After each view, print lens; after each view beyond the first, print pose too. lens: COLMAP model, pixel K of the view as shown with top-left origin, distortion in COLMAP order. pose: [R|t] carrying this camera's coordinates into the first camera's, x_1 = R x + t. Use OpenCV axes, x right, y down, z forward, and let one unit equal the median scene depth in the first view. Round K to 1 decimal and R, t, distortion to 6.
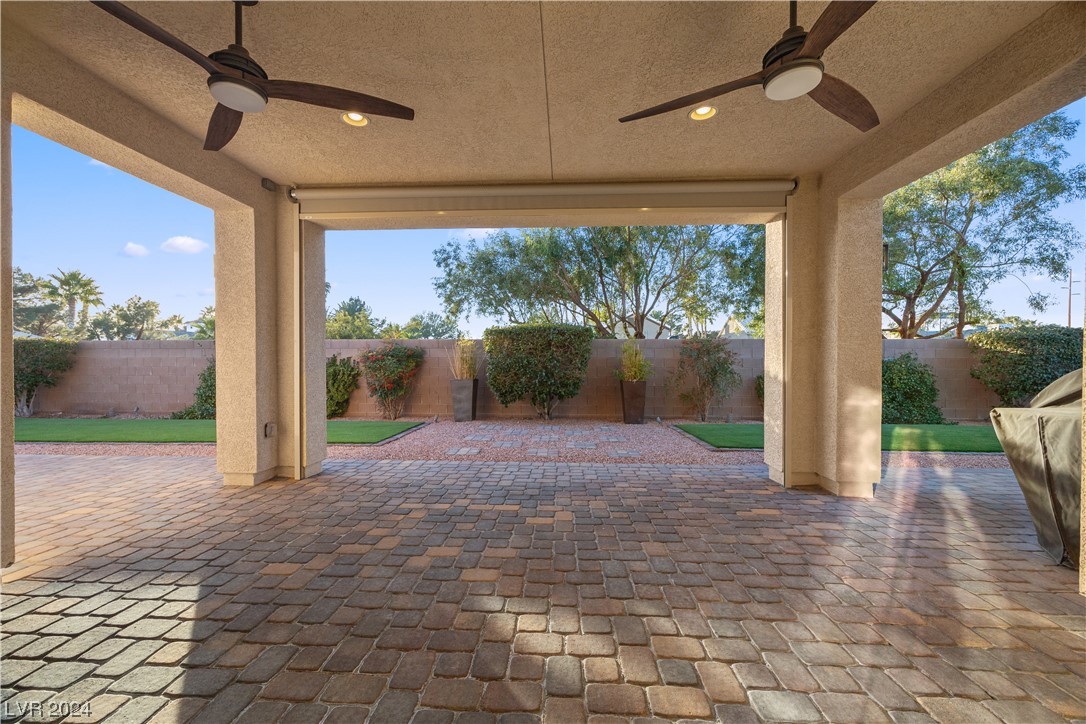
lens RADIAL K [[434.7, 0, 541.6], [0, 434.7, 364.2], [0, 0, 1]] dist [-0.000289, 0.000012]
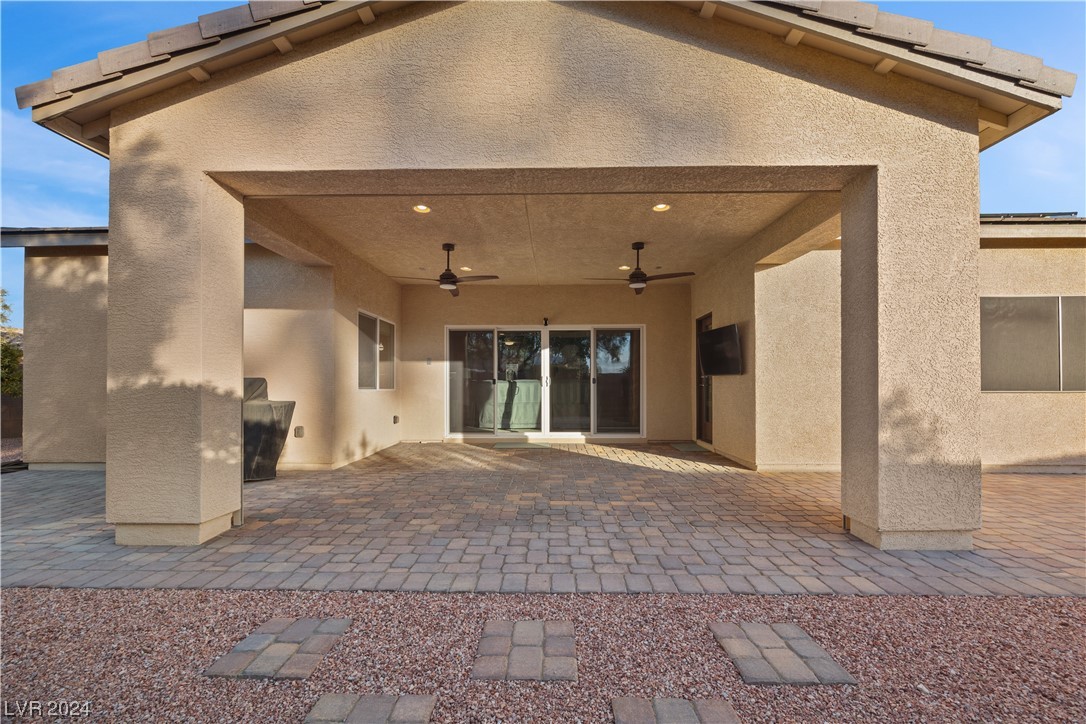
lens RADIAL K [[434.7, 0, 544.8], [0, 434.7, 369.2], [0, 0, 1]] dist [-0.000289, 0.000012]
pose [[-0.999493, -0.001176, -0.031802, -0.000992], [-0.000330, 0.999647, -0.026580, 0.005320], [0.031822, -0.026556, -0.999141, 2.098496]]
